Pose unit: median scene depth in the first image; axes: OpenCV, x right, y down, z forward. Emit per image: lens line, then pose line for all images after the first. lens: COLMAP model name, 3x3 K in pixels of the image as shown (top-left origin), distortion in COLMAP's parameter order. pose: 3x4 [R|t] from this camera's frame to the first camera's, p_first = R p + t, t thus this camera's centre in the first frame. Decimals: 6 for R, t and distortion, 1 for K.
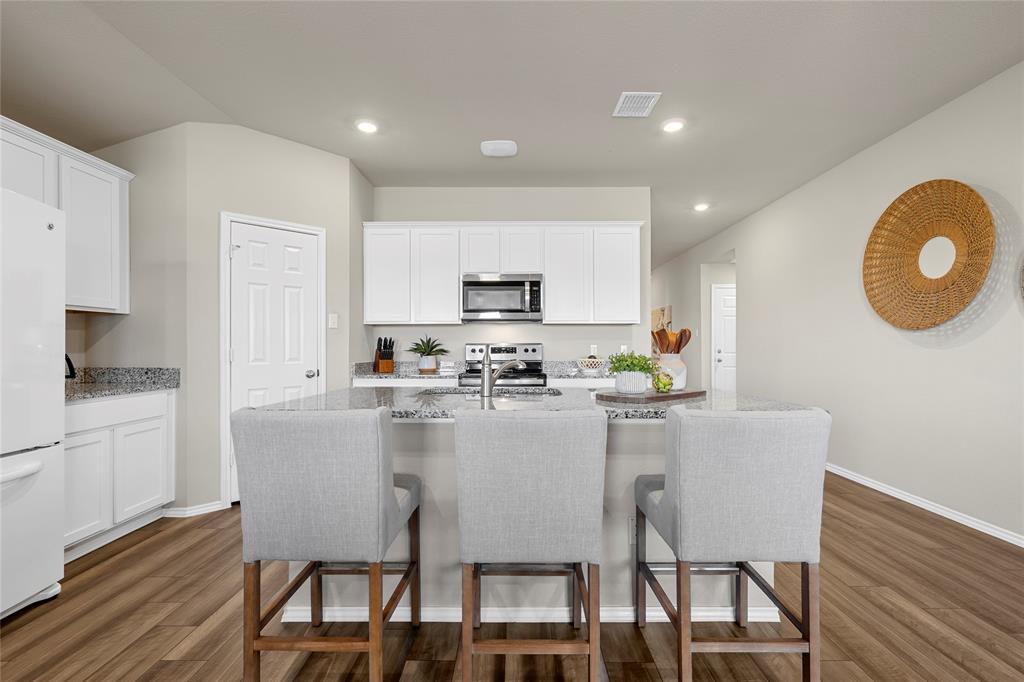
lens RADIAL K [[454.6, 0, 514.3], [0, 454.6, 342.5], [0, 0, 1]] dist [-0.002829, -0.000196]
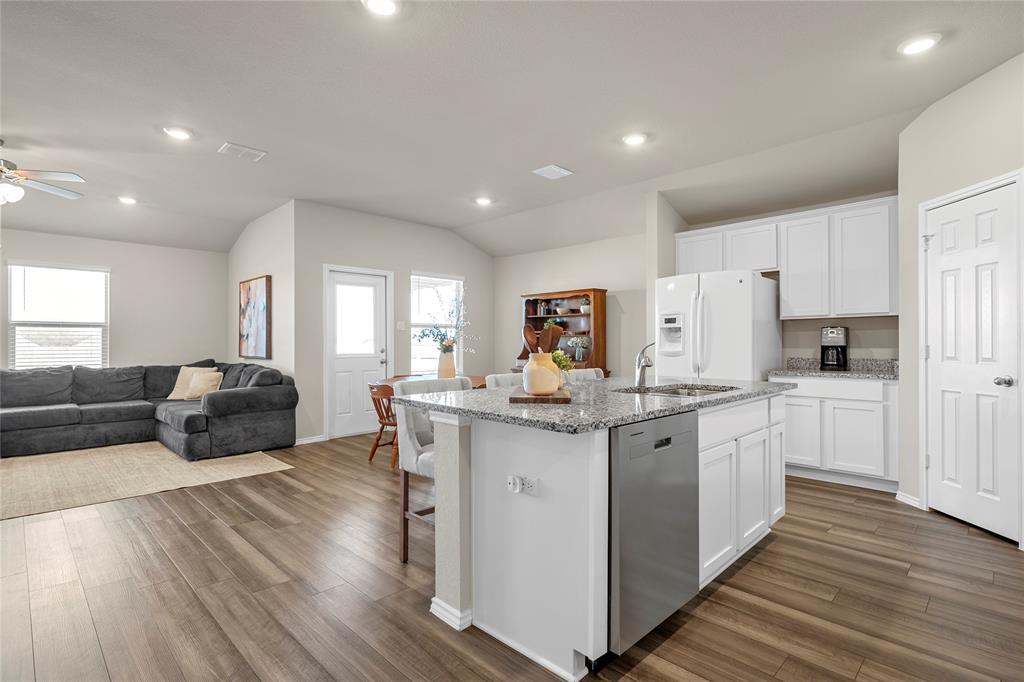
lens RADIAL K [[498.5, 0, 515.4], [0, 498.5, 339.5], [0, 0, 1]] dist [0.003753, -0.000488]
pose [[-0.704764, -0.001004, -0.709441, 0.723434], [0.011151, 0.999860, -0.012493, 0.005499], [0.709354, -0.016715, -0.704654, 1.123807]]
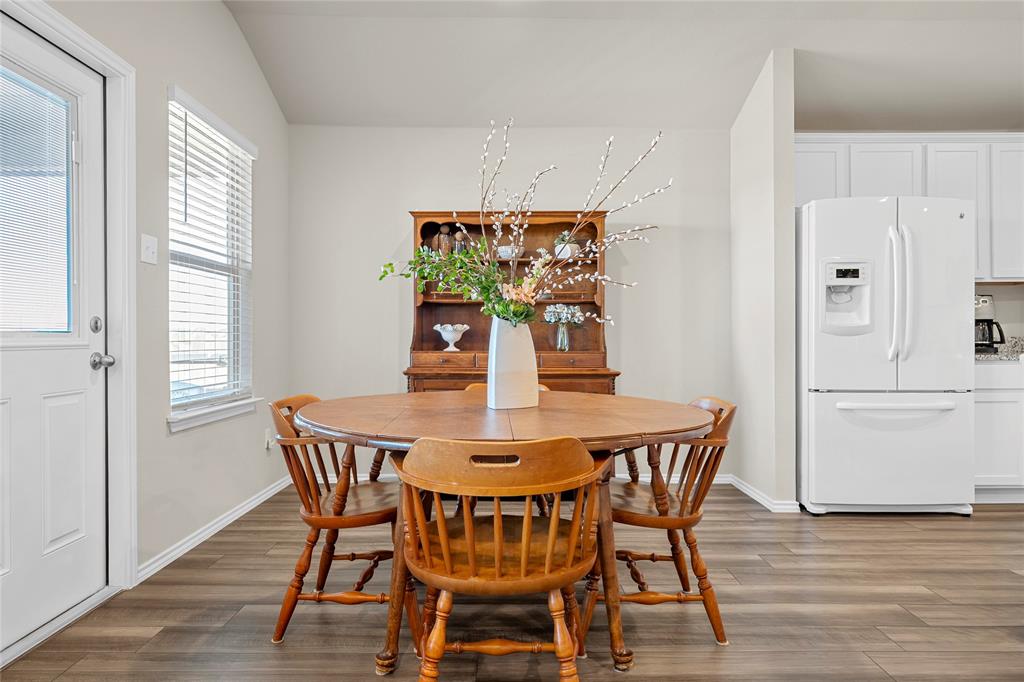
lens RADIAL K [[632.8, 0, 515.1], [0, 632.8, 339.3], [0, 0, 1]] dist [0.004162, 0.000578]
pose [[0.007582, 0.003114, -0.999966, 0.440499], [0.011528, 0.999928, 0.003202, 0.038763], [0.999905, -0.011552, 0.007546, -0.151215]]
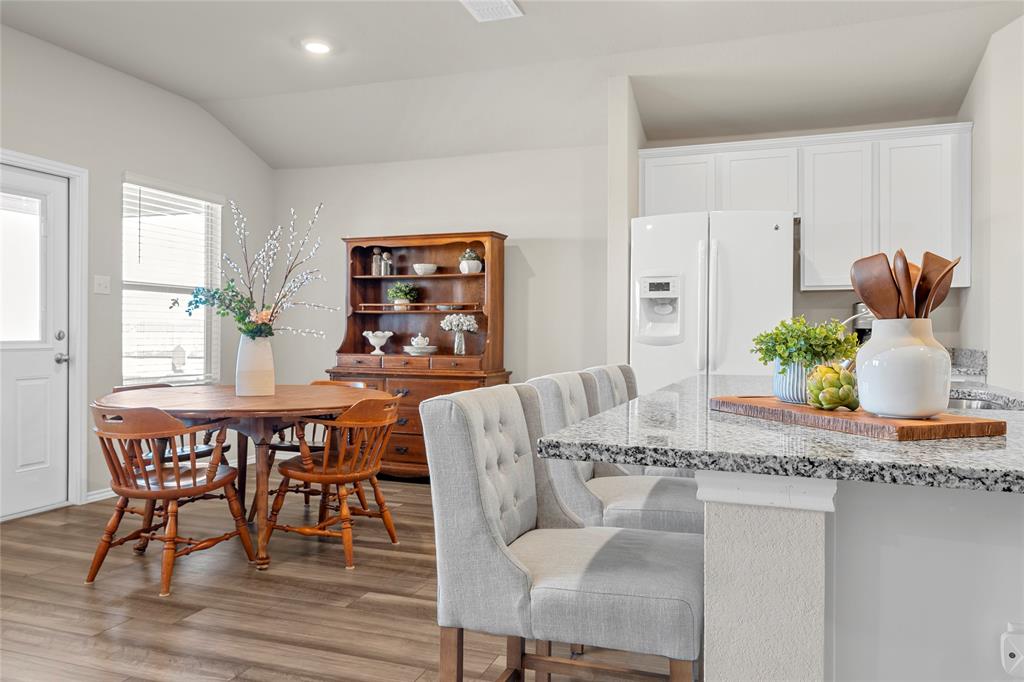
lens RADIAL K [[733.4, 0, 518.3], [0, 733.4, 331.7], [0, 0, 1]] dist [0.002932, -0.001486]
pose [[-0.334228, -0.002159, -0.942490, 0.695890], [0.005676, 0.999975, -0.004303, 0.022366], [0.942475, -0.006788, -0.334207, 0.620843]]
